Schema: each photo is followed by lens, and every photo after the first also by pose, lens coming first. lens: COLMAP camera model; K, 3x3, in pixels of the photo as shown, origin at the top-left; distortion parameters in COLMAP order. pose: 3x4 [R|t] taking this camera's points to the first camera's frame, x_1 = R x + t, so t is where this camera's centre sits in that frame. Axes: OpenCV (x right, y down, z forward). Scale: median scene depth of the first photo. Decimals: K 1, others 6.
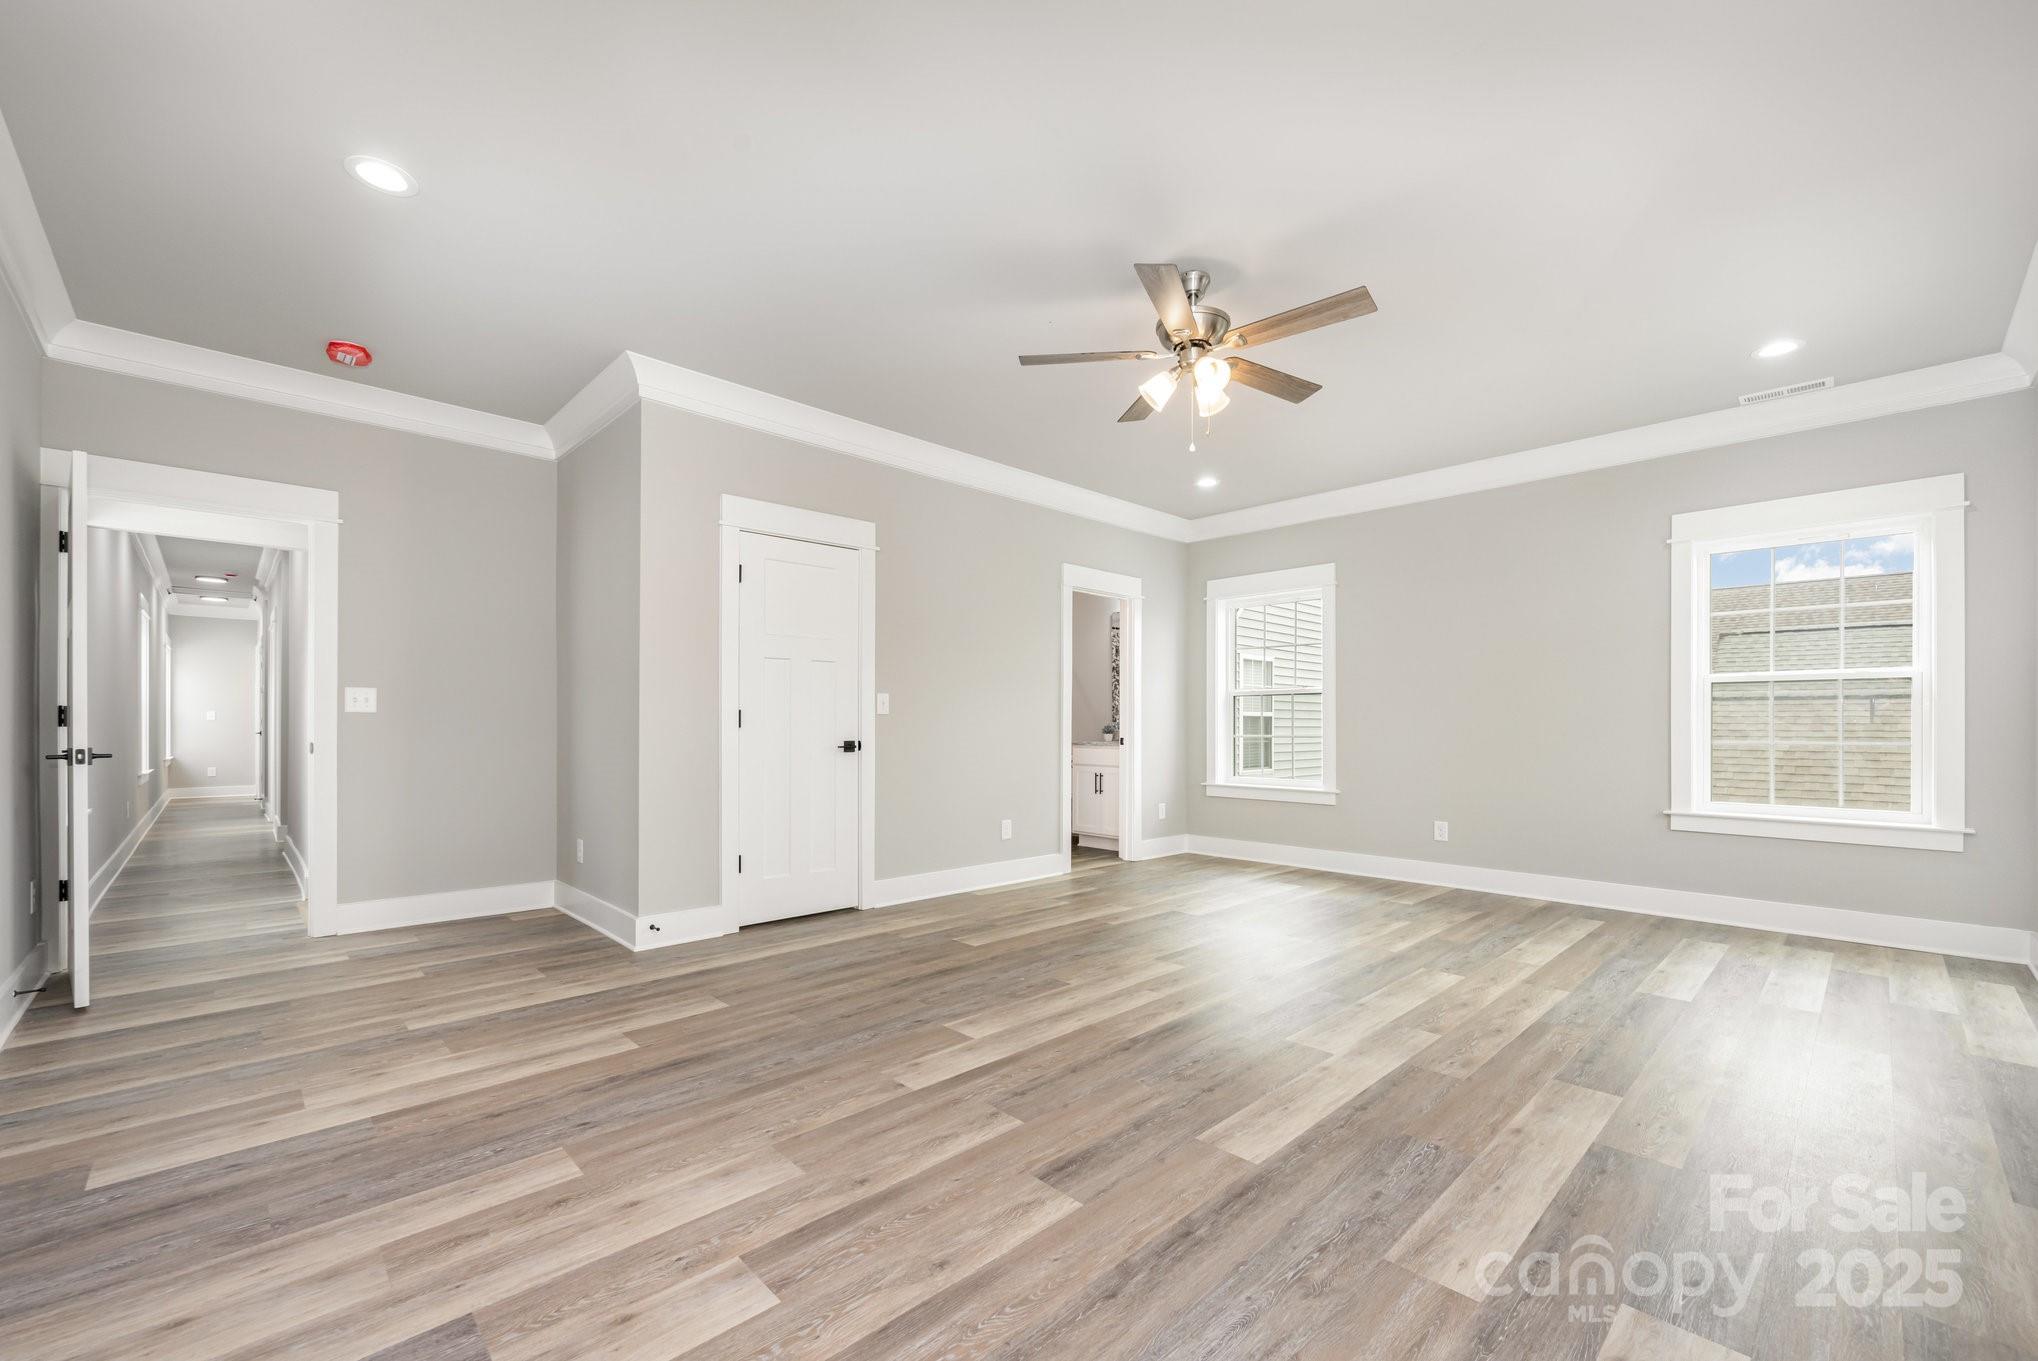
lens RADIAL K [[818.2, 0, 1018.9], [0, 818.2, 728.8], [0, 0, 1]] dist [-0.000001, 0.000190]
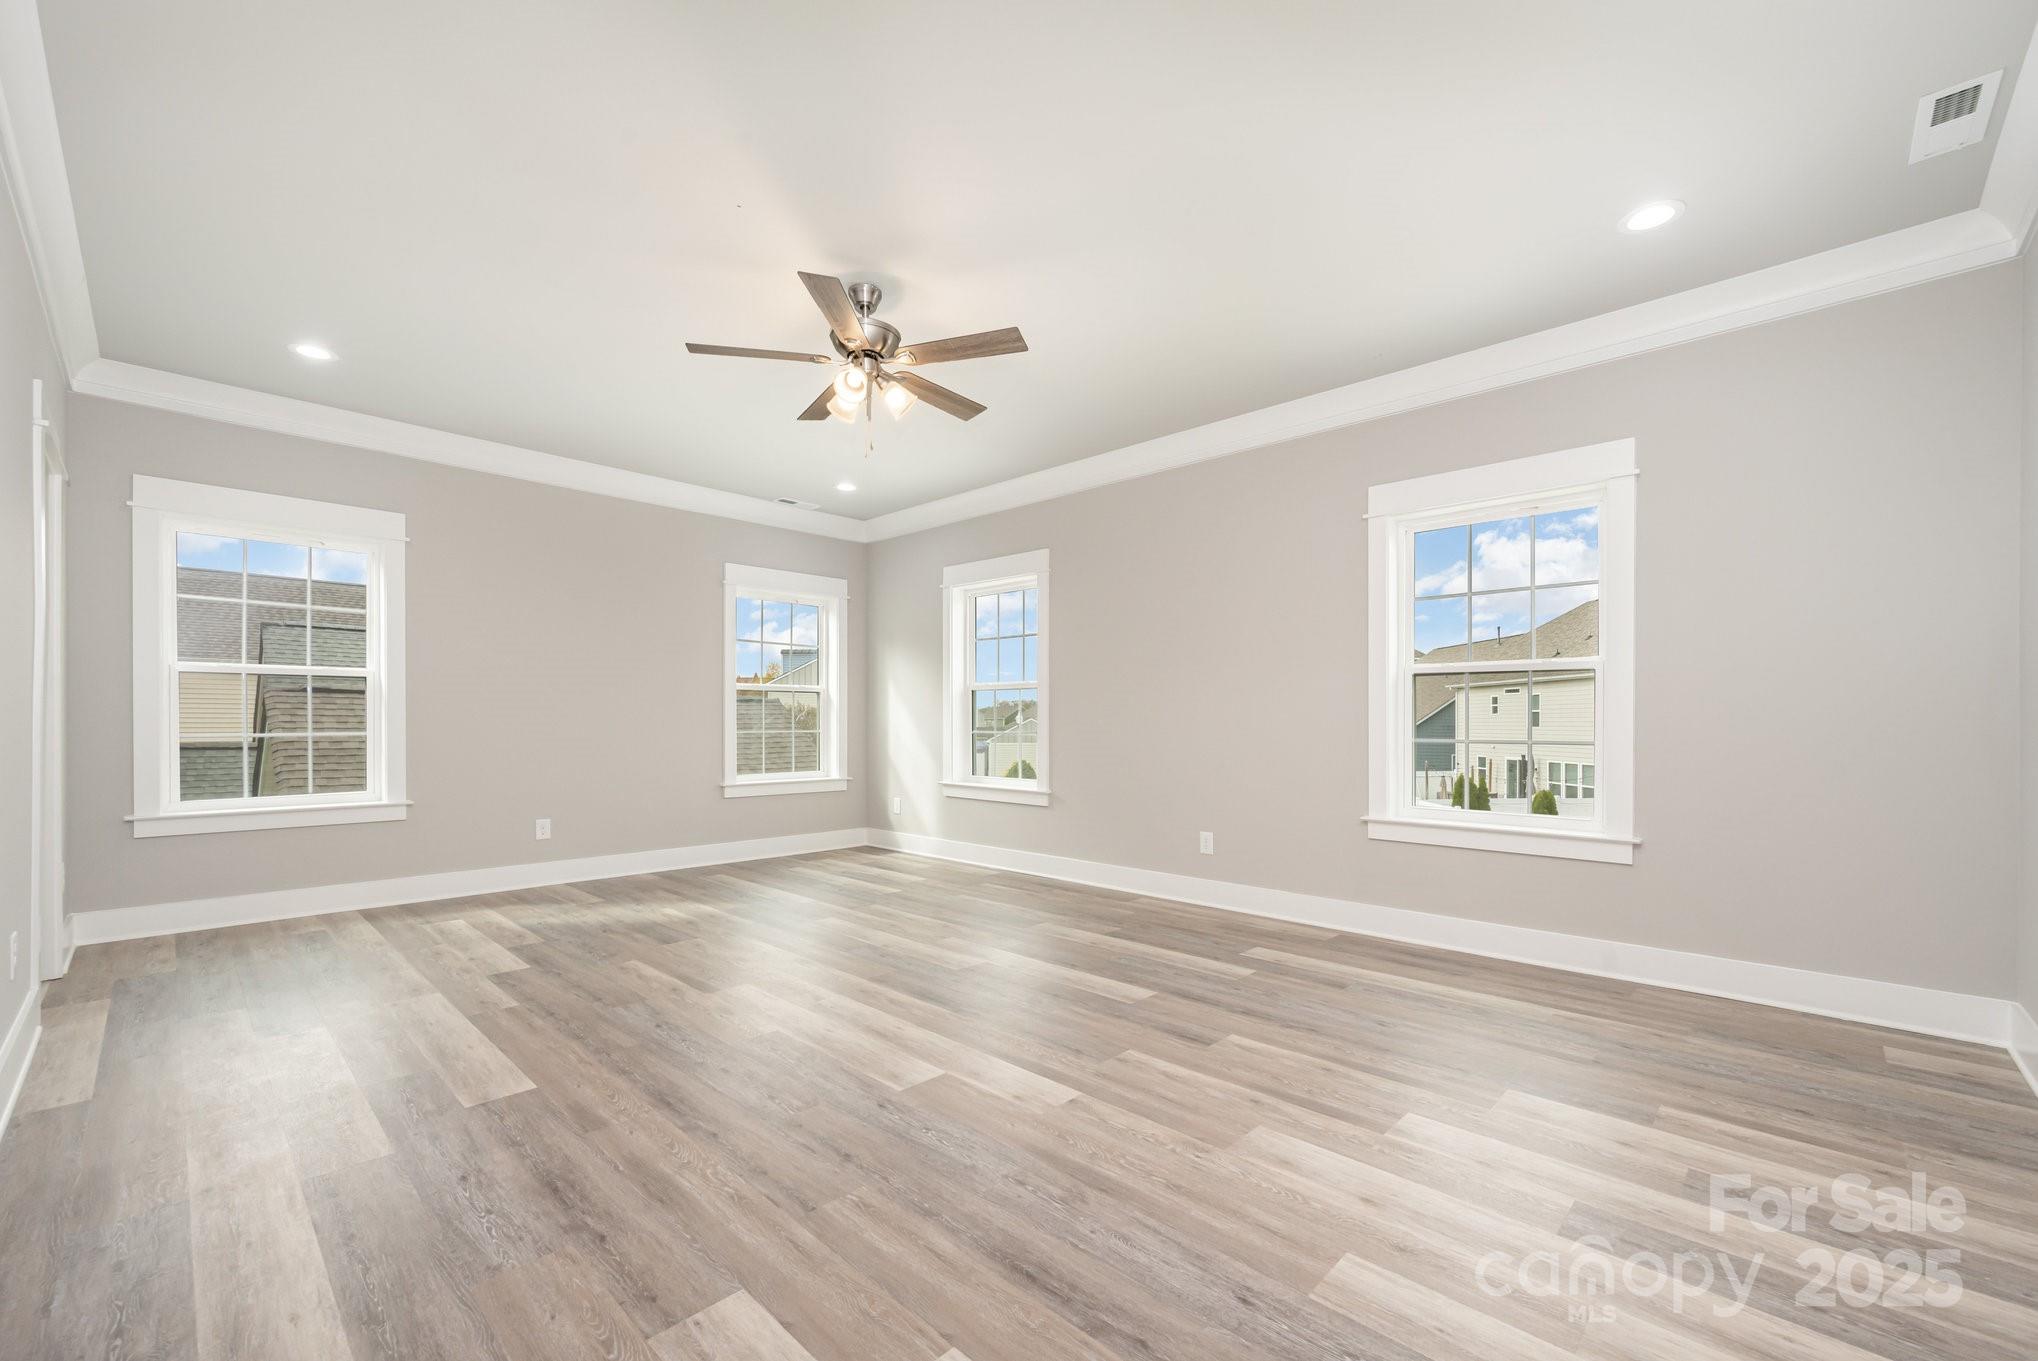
lens RADIAL K [[818.2, 0, 1018.9], [0, 818.2, 728.8], [0, 0, 1]] dist [-0.000001, 0.000190]
pose [[-0.019531, -0.012481, 0.999731, -0.817280], [0.002270, 0.999919, 0.012528, -0.007657], [-0.999807, 0.002514, -0.019501, 0.808730]]
